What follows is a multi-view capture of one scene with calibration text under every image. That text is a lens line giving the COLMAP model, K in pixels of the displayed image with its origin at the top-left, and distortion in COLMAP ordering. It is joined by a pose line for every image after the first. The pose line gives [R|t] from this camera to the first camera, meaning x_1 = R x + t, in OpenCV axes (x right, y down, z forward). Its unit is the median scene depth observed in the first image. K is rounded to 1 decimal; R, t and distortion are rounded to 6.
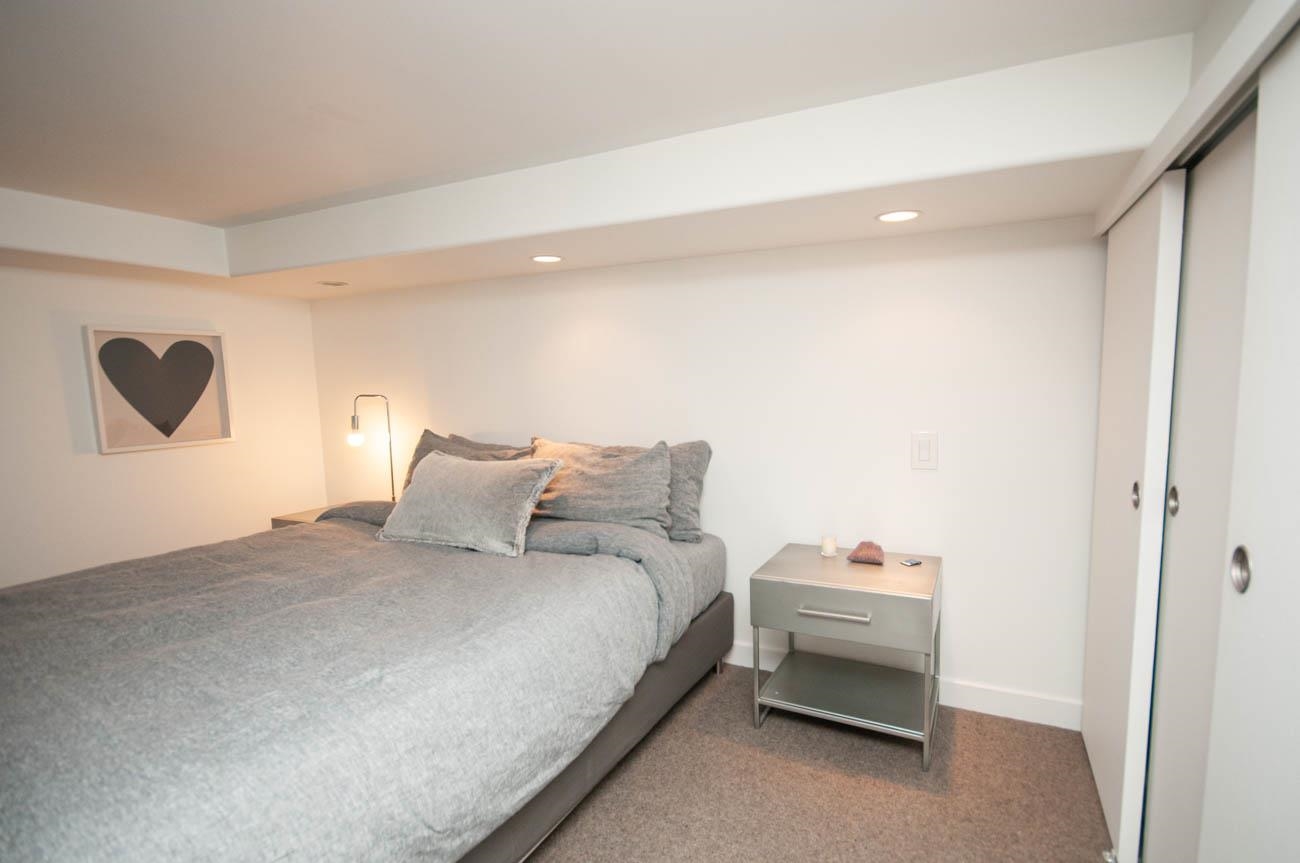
lens RADIAL K [[624.5, 0, 651.9], [0, 624.5, 450.0], [0, 0, 1]] dist [0.002149, 0.000512]
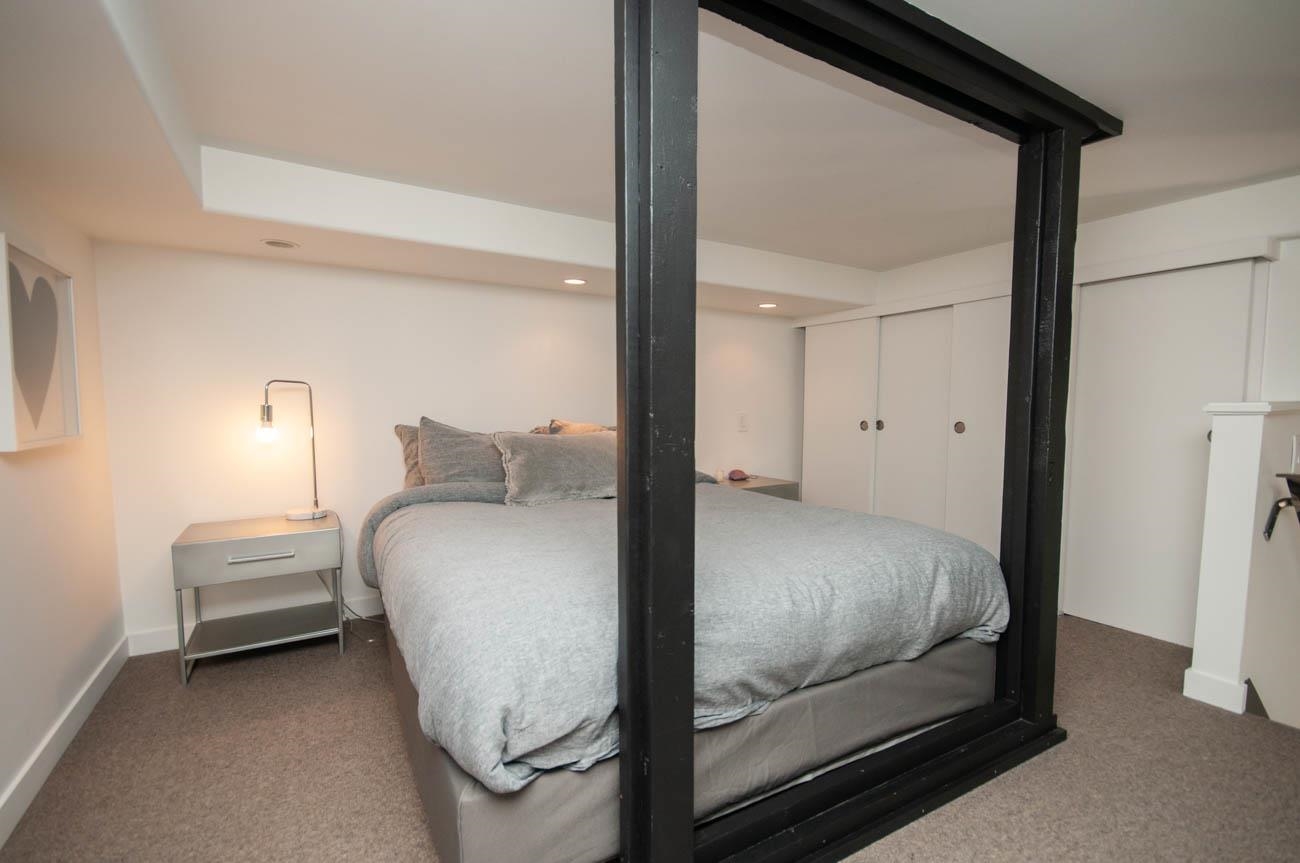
lens RADIAL K [[628.0, 0, 654.5], [0, 628.0, 415.3], [0, 0, 1]] dist [0.042619, -0.000181]
pose [[0.511770, 0.010150, 0.859063, -1.362256], [0.087671, 0.994093, -0.063974, 0.080775], [-0.854638, 0.108054, 0.507857, 0.237688]]
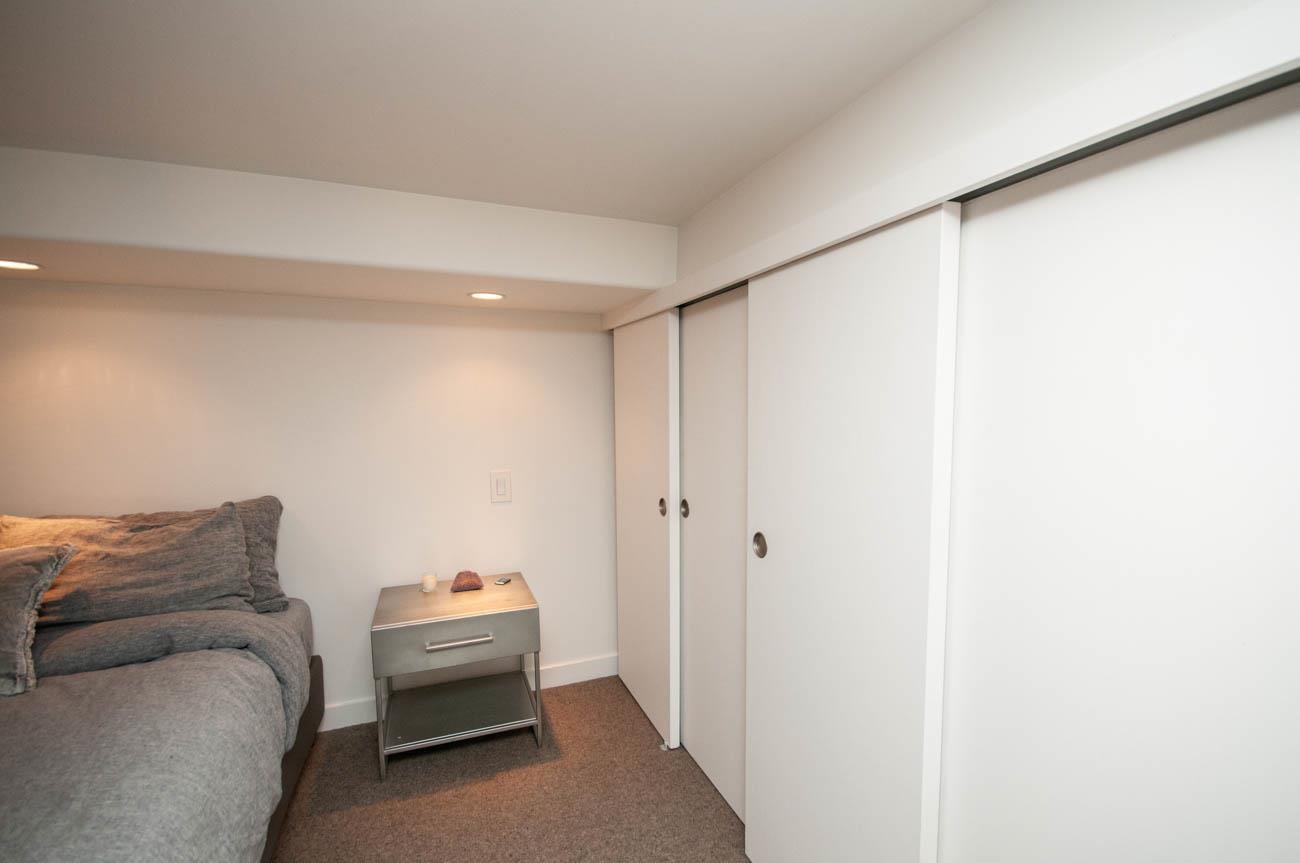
lens RADIAL K [[582.7, 0, 649.2], [0, 582.7, 449.9], [0, 0, 1]] dist [0.015183, -0.016030]
pose [[0.658207, -0.043767, 0.751564, -0.218744], [0.075442, 0.997118, -0.008004, -0.038420], [-0.749048, 0.061968, 0.659612, 0.035785]]
